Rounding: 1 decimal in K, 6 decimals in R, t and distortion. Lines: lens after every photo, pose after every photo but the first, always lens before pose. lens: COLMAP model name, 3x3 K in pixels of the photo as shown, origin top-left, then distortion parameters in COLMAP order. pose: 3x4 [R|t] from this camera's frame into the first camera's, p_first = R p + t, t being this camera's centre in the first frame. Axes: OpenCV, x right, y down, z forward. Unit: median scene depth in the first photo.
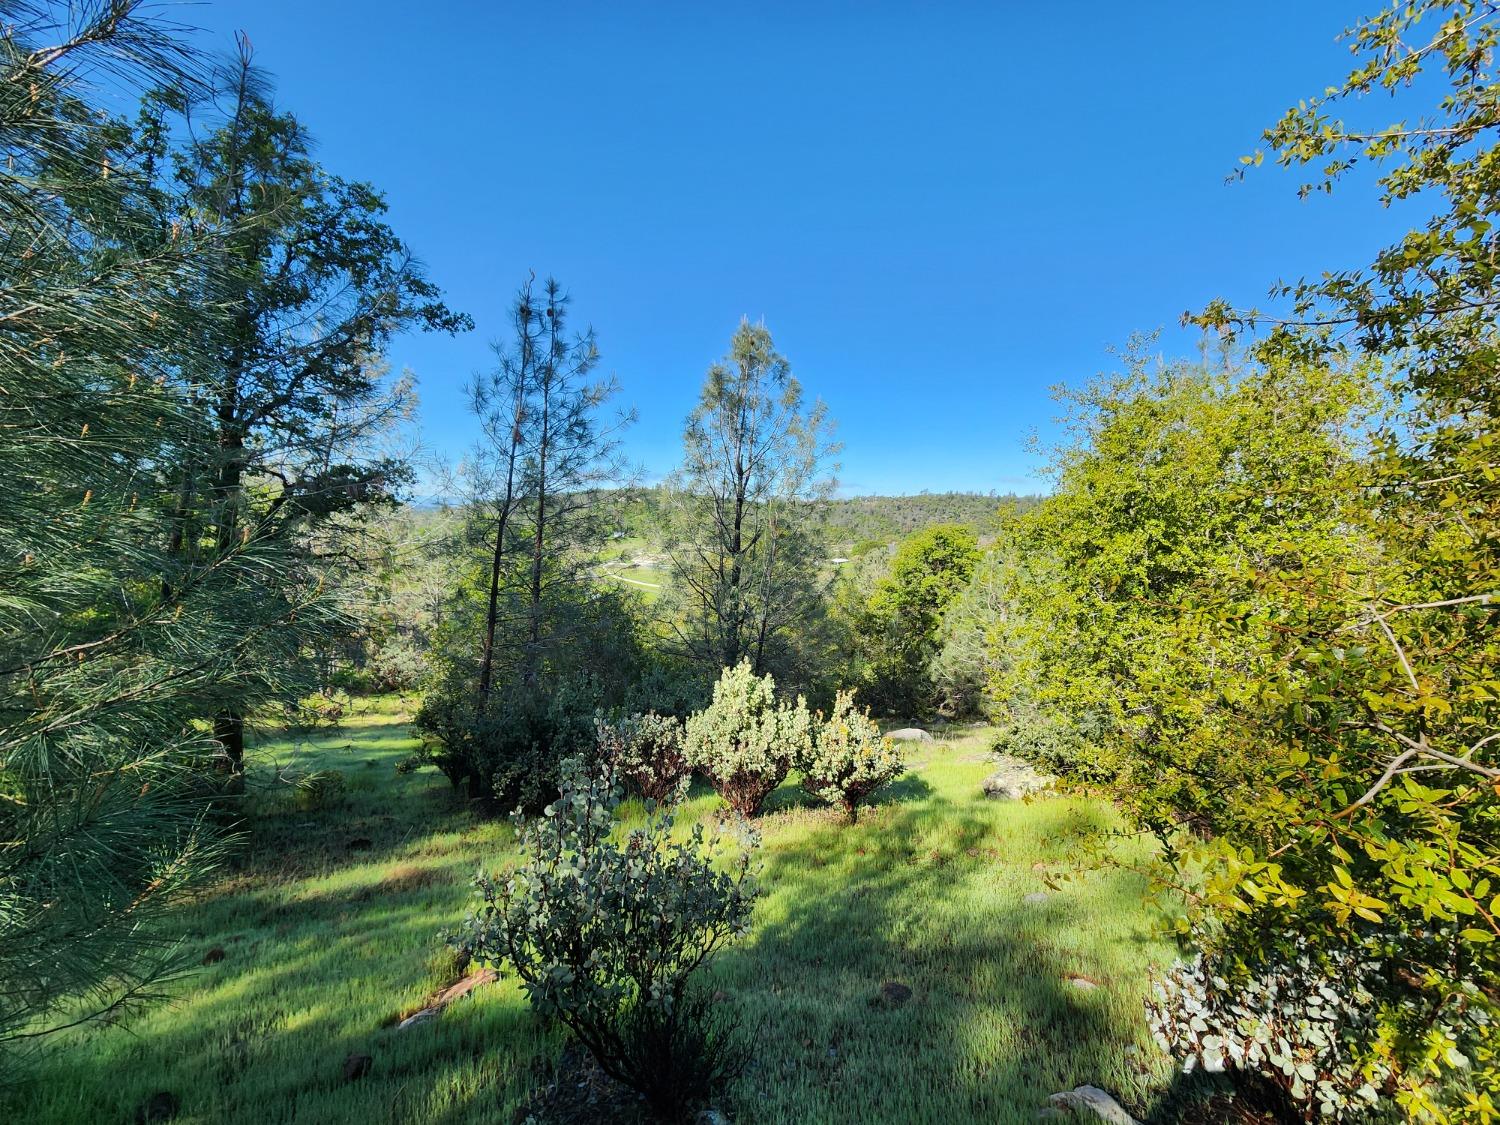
lens RADIAL K [[847.6, 0, 750.0], [0, 847.6, 562.5], [0, 0, 1]] dist [-0.003204, 0.000385]
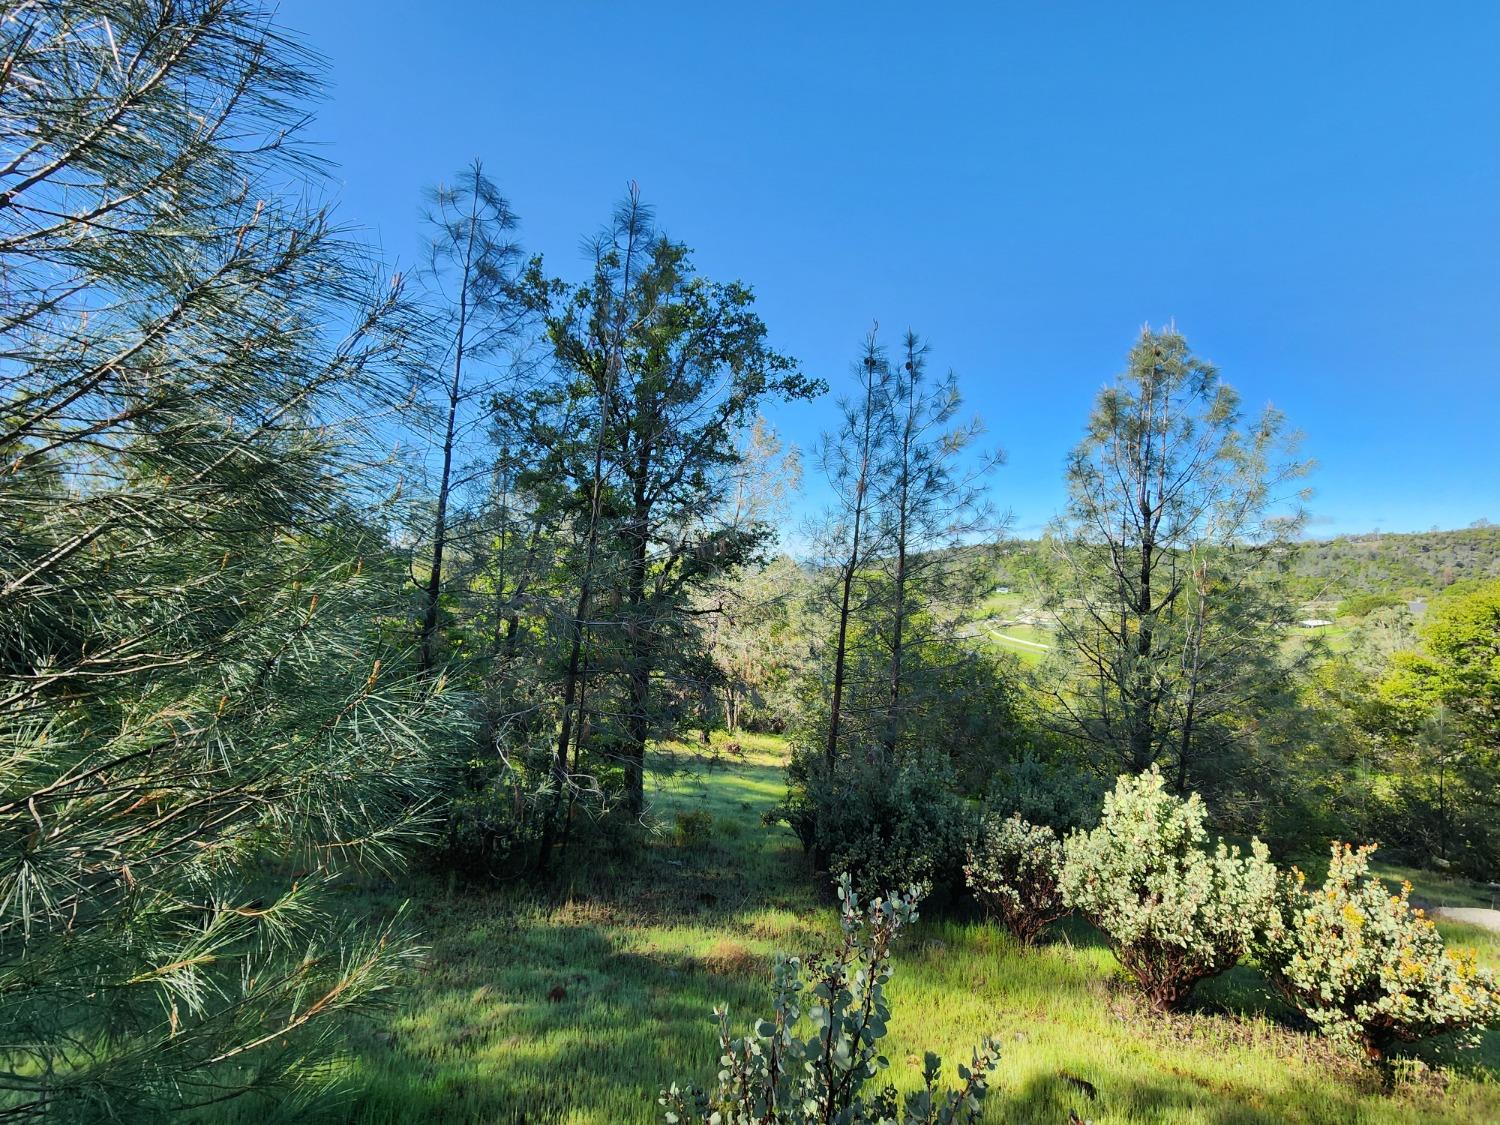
lens RADIAL K [[617.5, 0, 753.8], [0, 617.5, 557.1], [0, 0, 1]] dist [0.000501, 0.000680]
pose [[0.814502, -0.037586, -0.578942, 0.026493], [-0.009784, 0.996867, -0.078484, -0.016475], [0.580078, 0.069590, 0.811583, 0.358600]]
